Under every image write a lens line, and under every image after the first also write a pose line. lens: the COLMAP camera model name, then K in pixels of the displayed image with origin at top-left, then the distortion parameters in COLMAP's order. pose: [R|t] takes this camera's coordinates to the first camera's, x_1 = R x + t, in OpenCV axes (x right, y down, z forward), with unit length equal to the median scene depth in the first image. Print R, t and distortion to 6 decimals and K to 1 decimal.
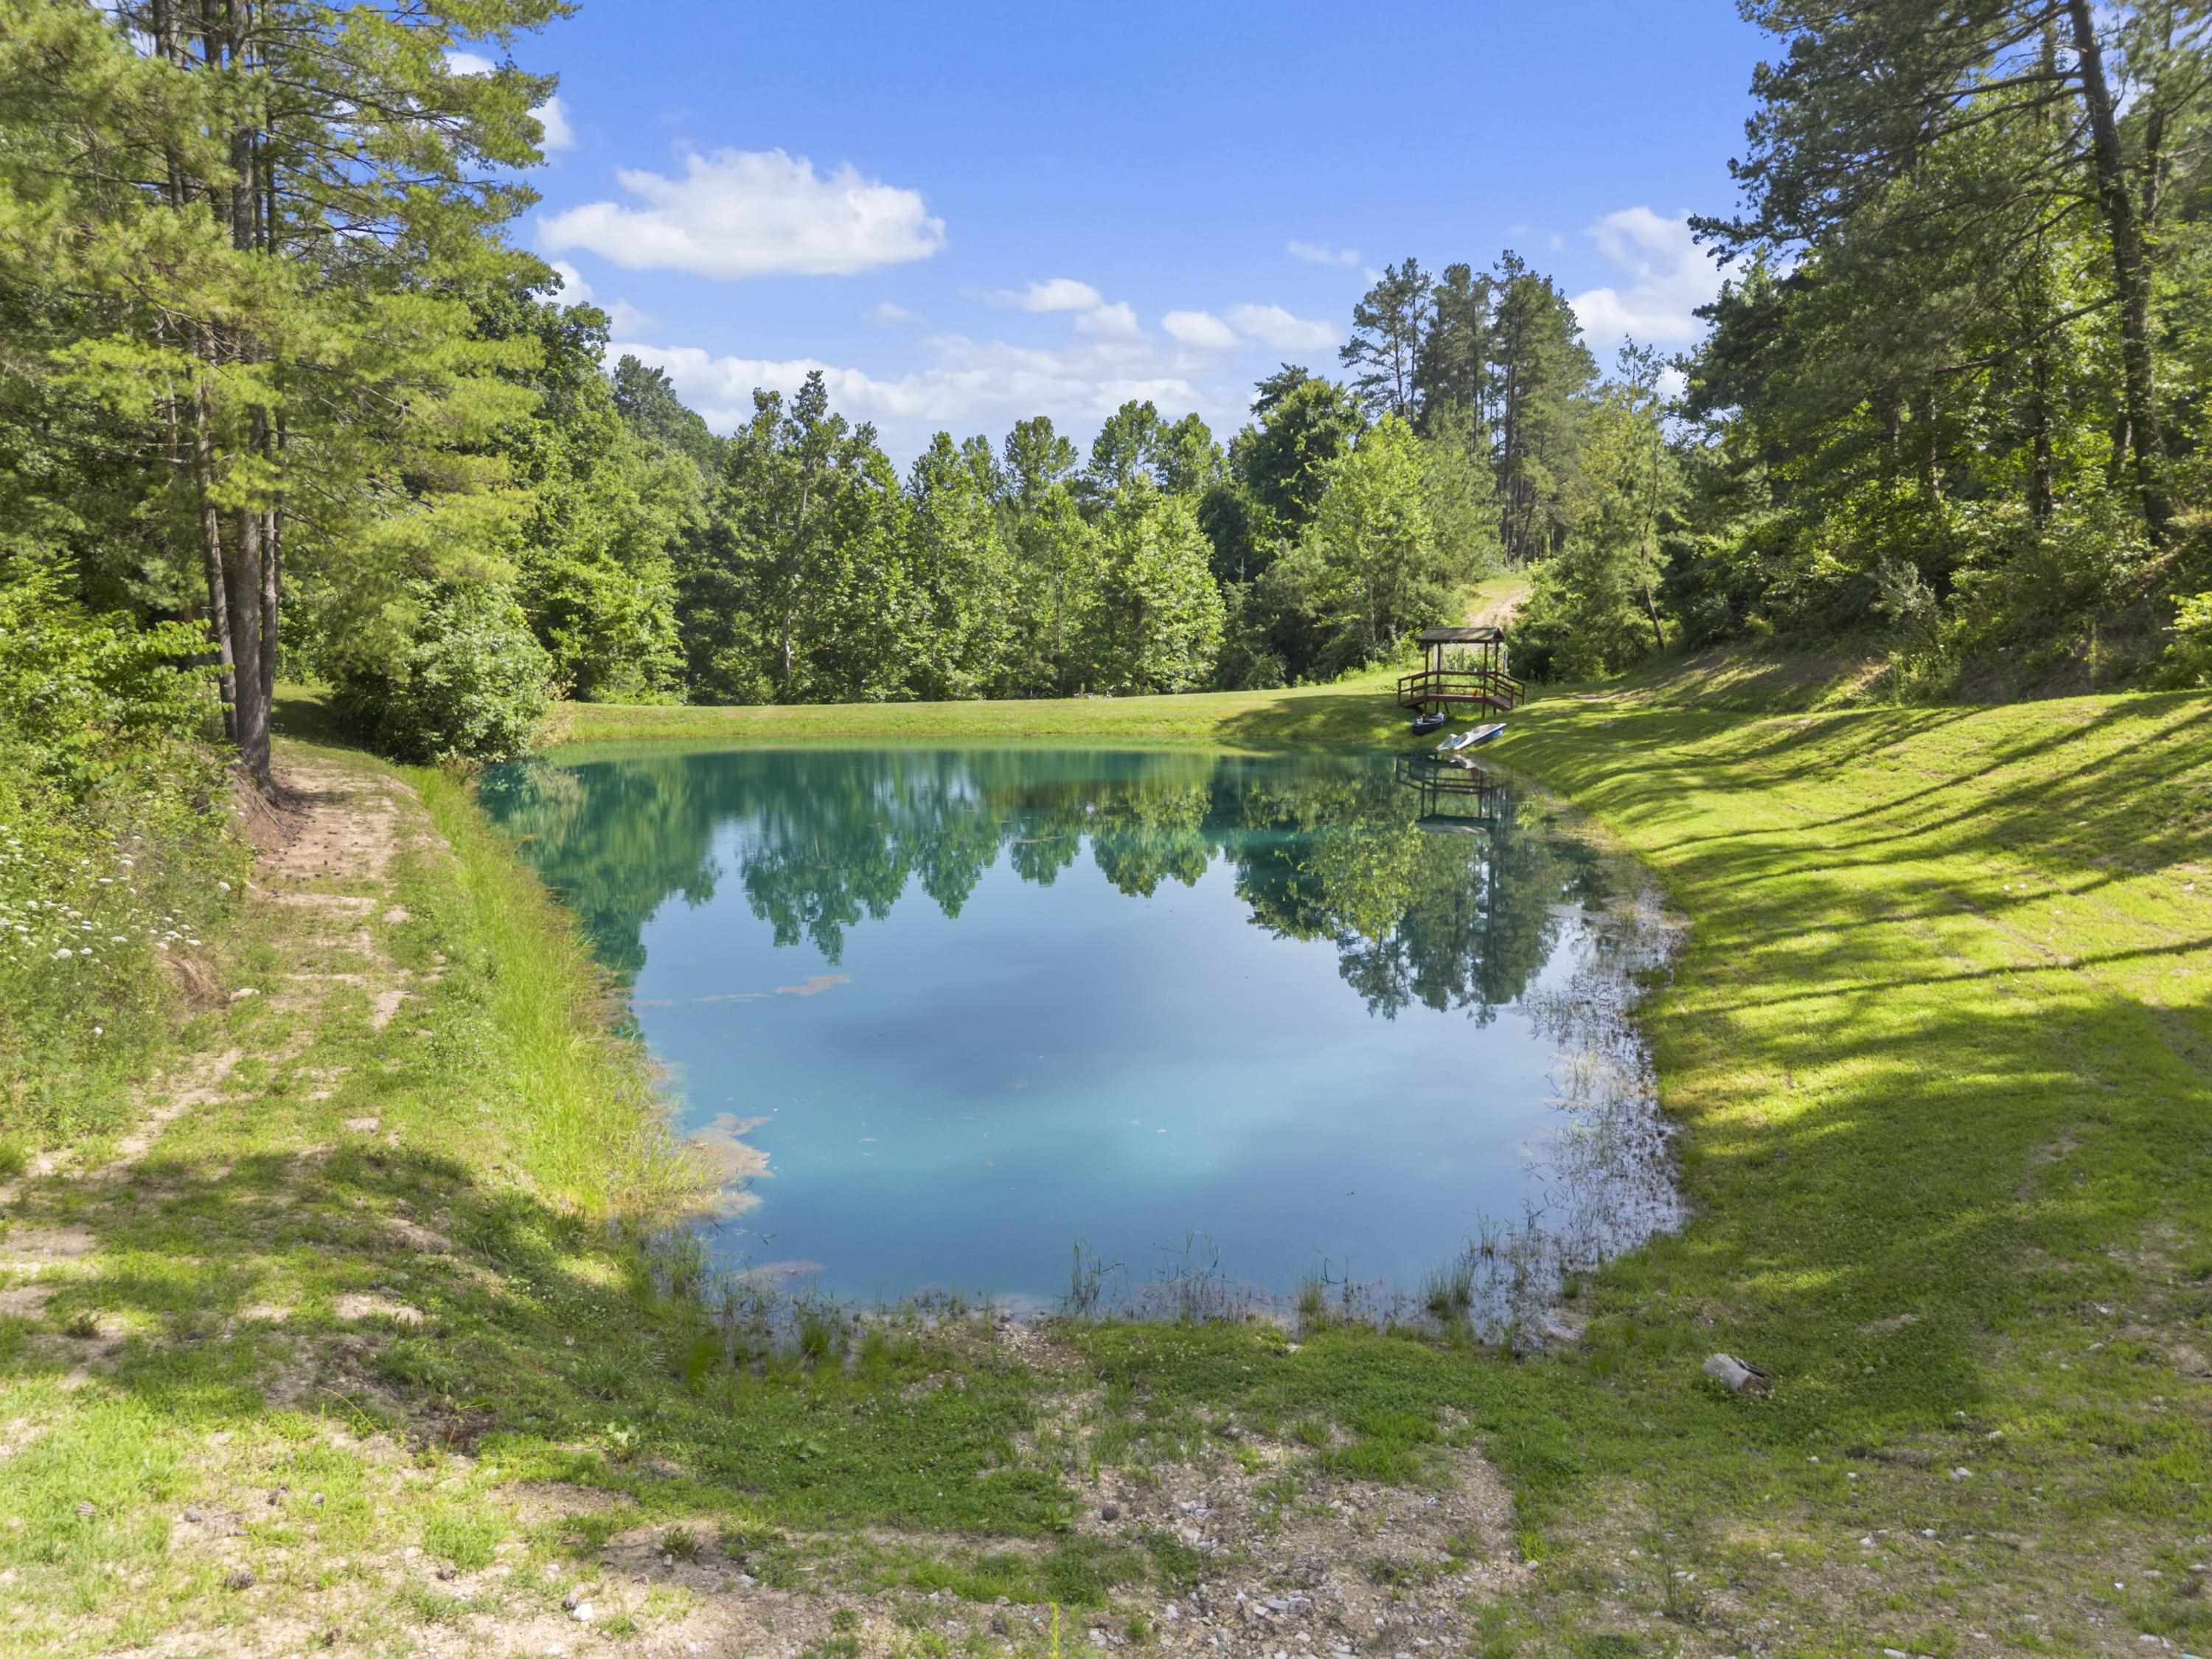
lens RADIAL K [[1543.0, 0, 1106.0], [0, 1543.0, 829.5], [0, 0, 1]] dist [0.068439, -0.077207]
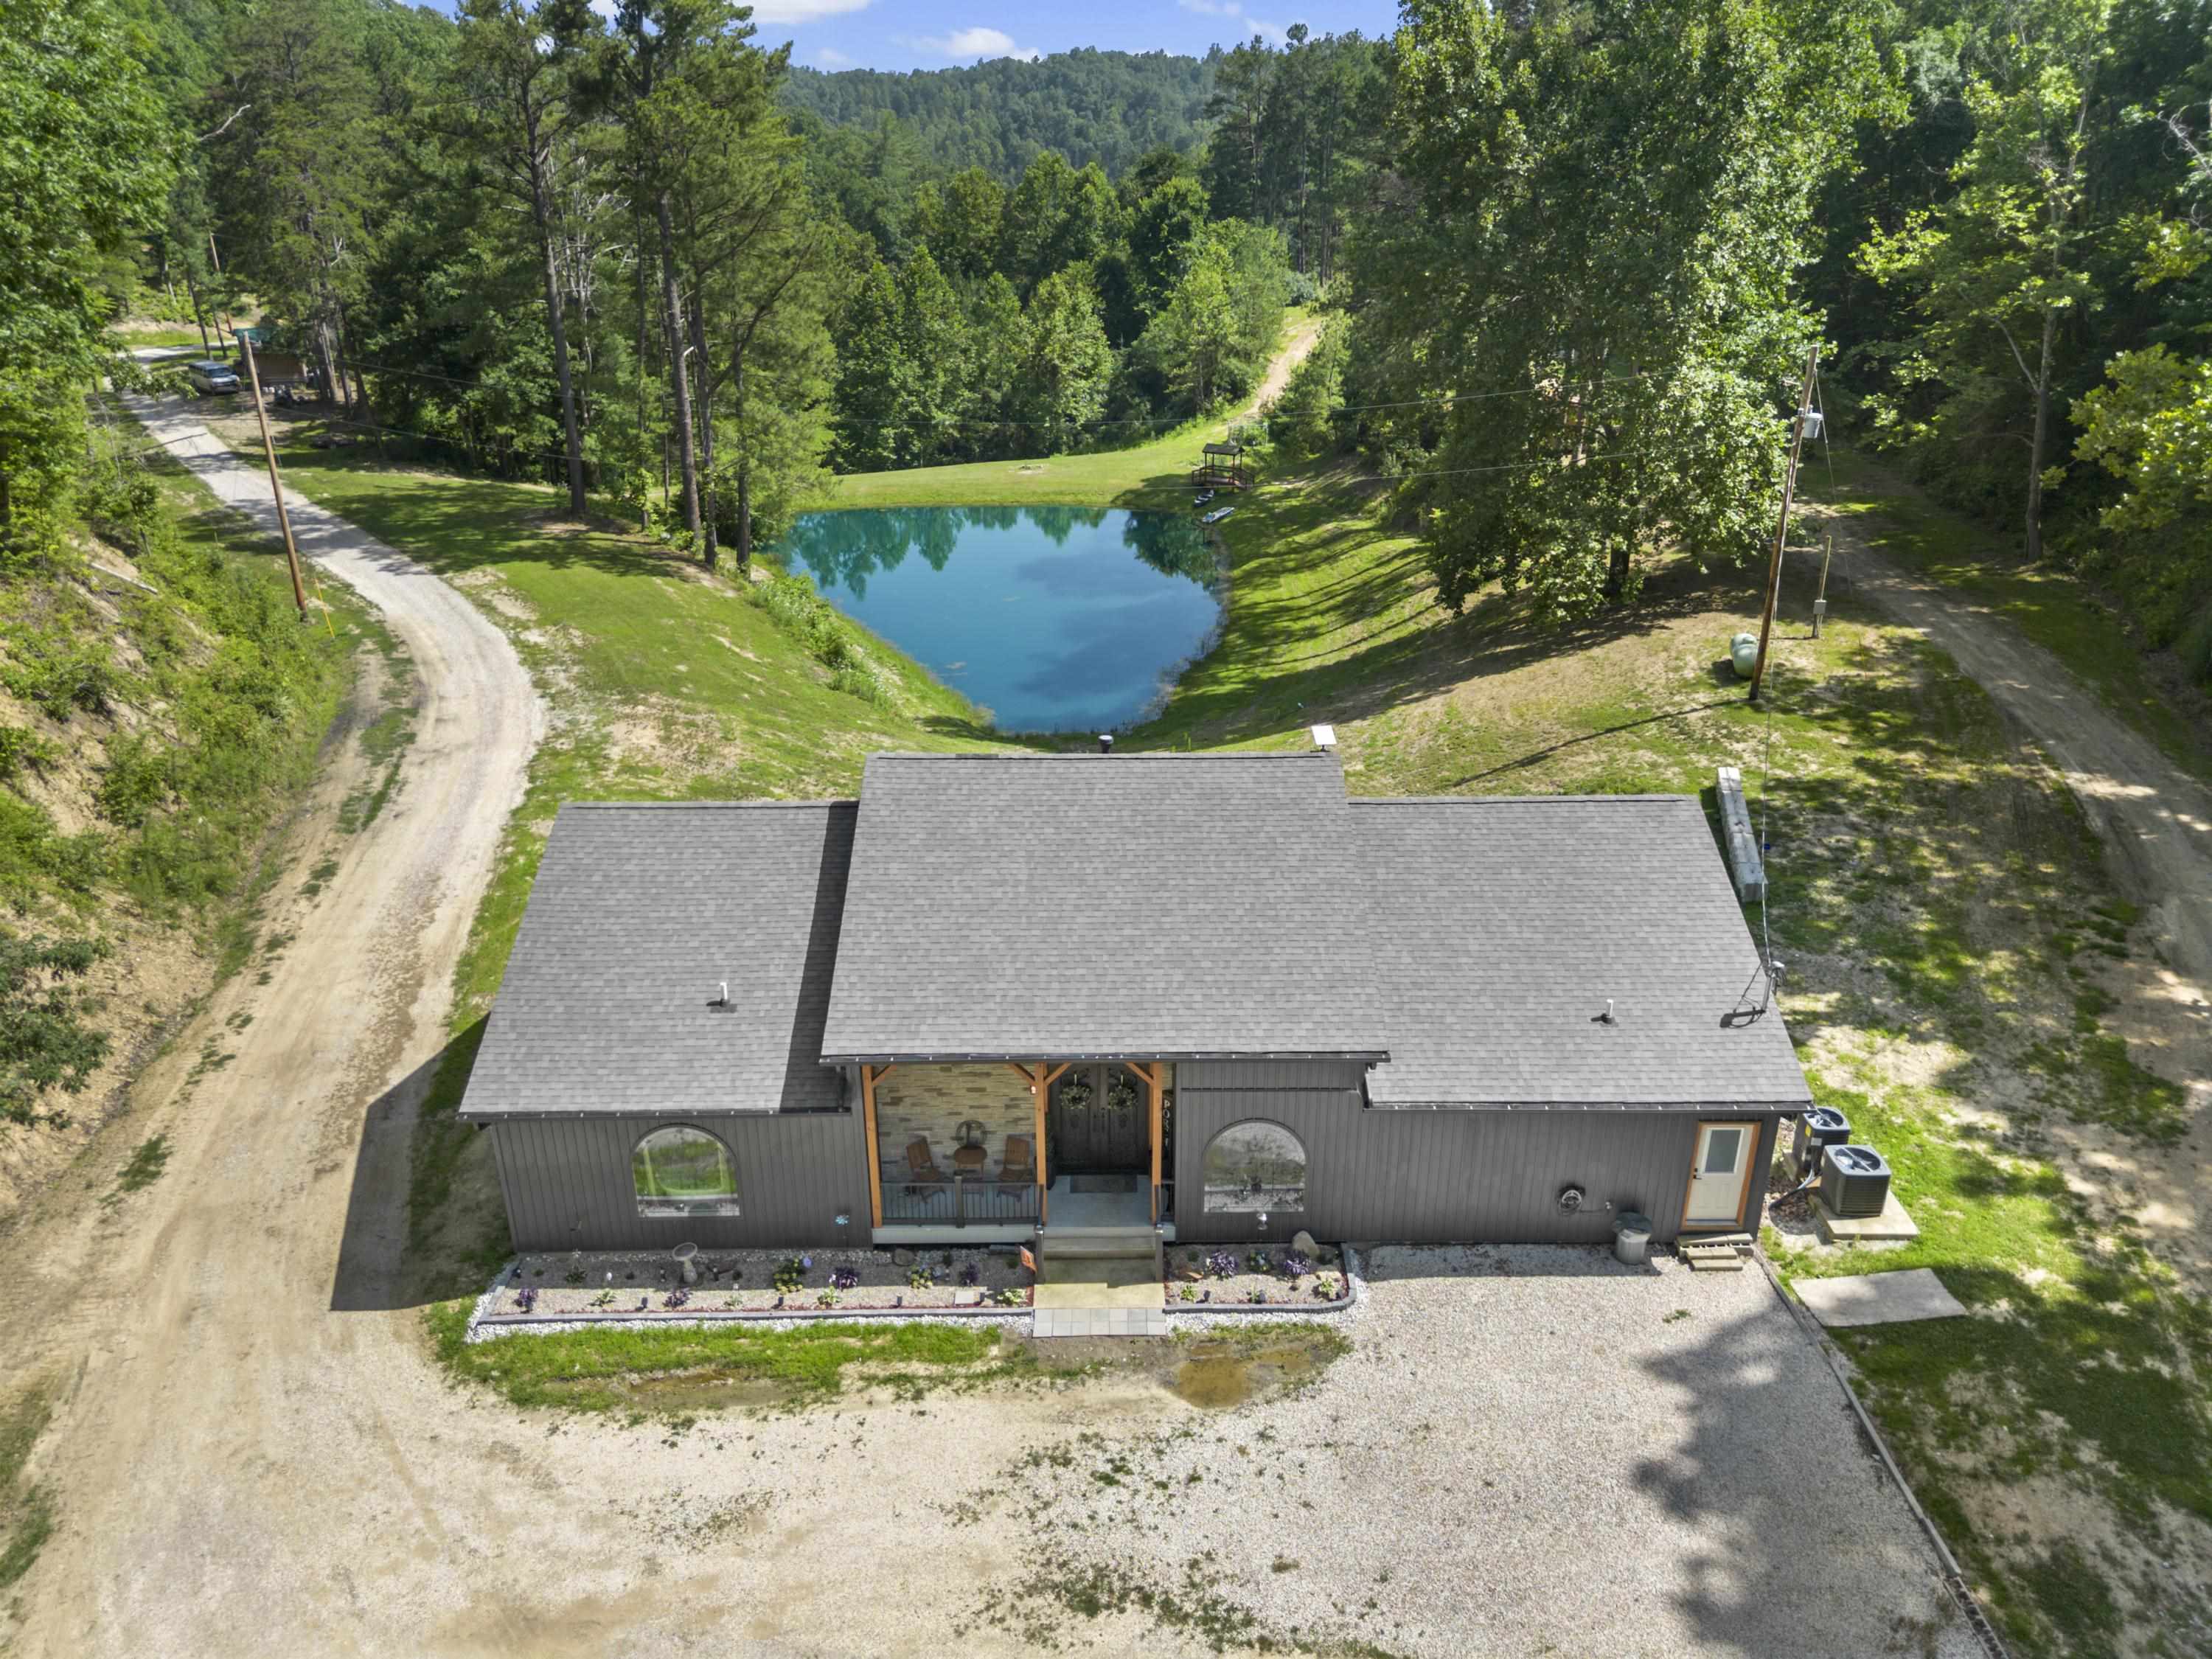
lens RADIAL K [[1543.0, 0, 1106.0], [0, 1543.0, 829.5], [0, 0, 1]] dist [0.068439, -0.077207]
pose [[0.998455, -0.023016, 0.050568, -0.015784], [0.008469, 0.962568, 0.270908, -0.111949], [-0.054910, -0.270061, 0.961276, -0.574524]]
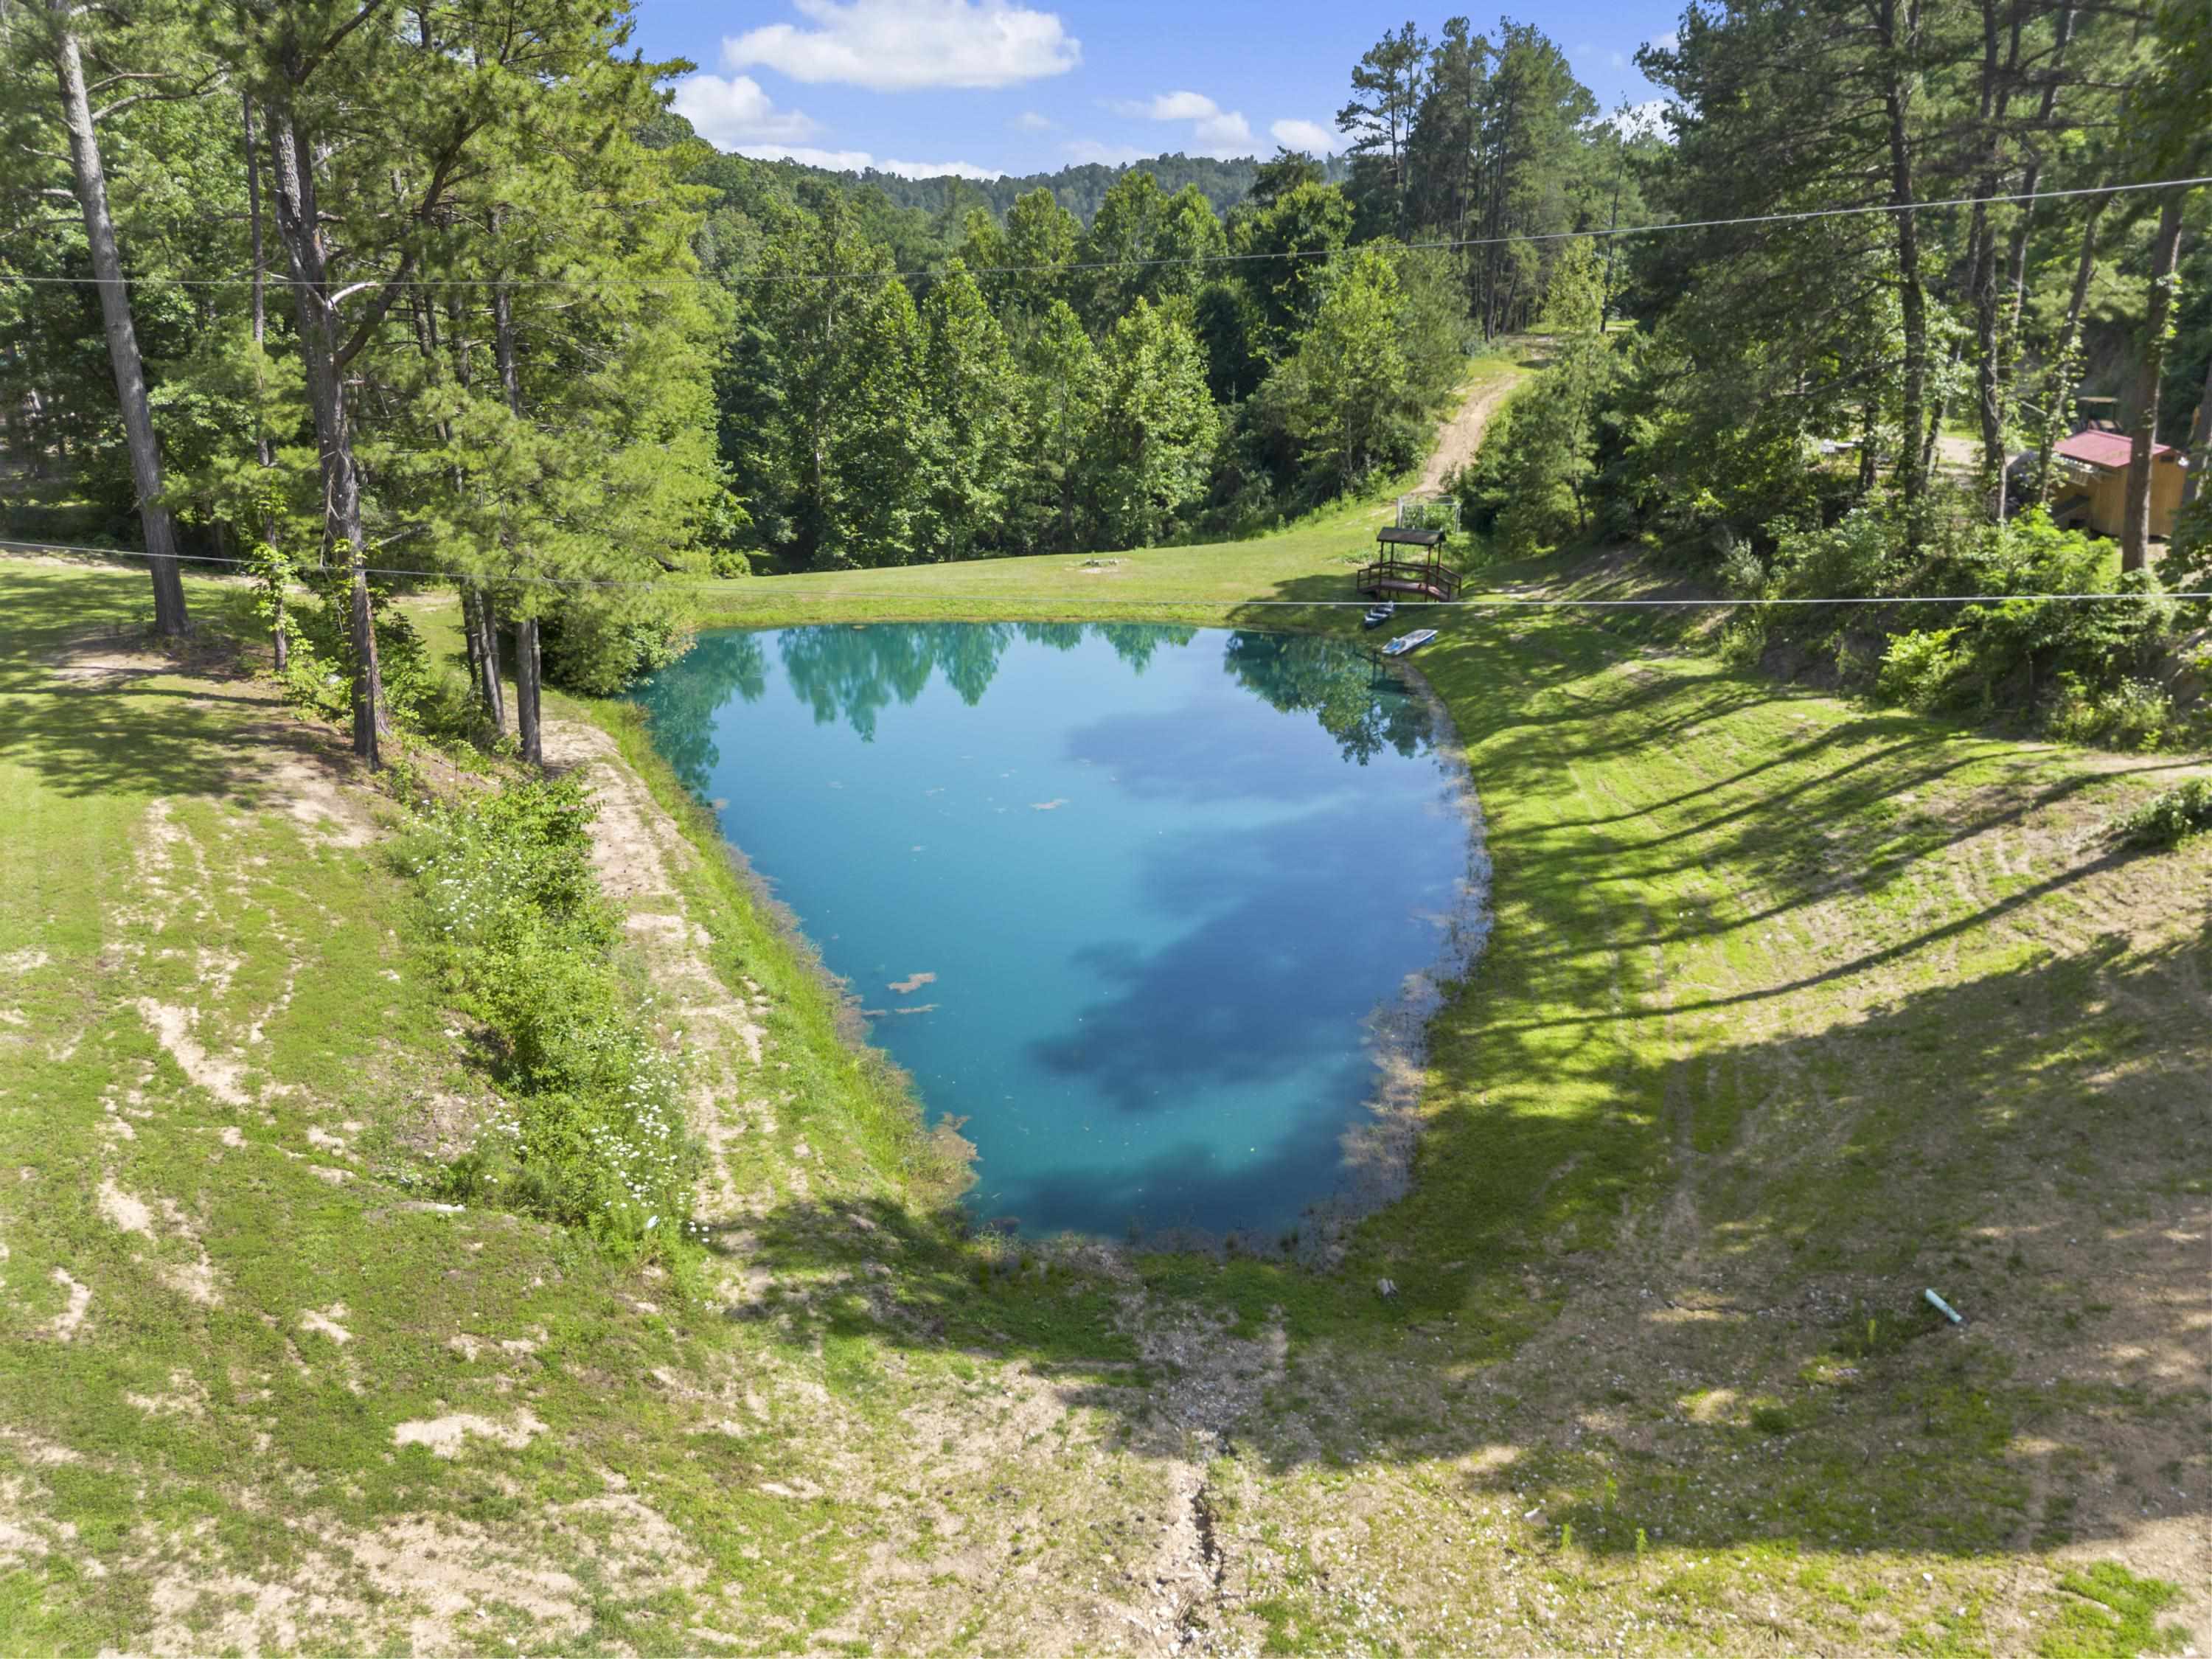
lens RADIAL K [[1543.0, 0, 1106.0], [0, 1543.0, 829.5], [0, 0, 1]] dist [0.068439, -0.077207]
pose [[0.999987, -0.000368, 0.005033, -0.007530], [-0.000677, 0.978549, 0.206011, -0.086466], [-0.005001, -0.206012, 0.978537, -0.127781]]
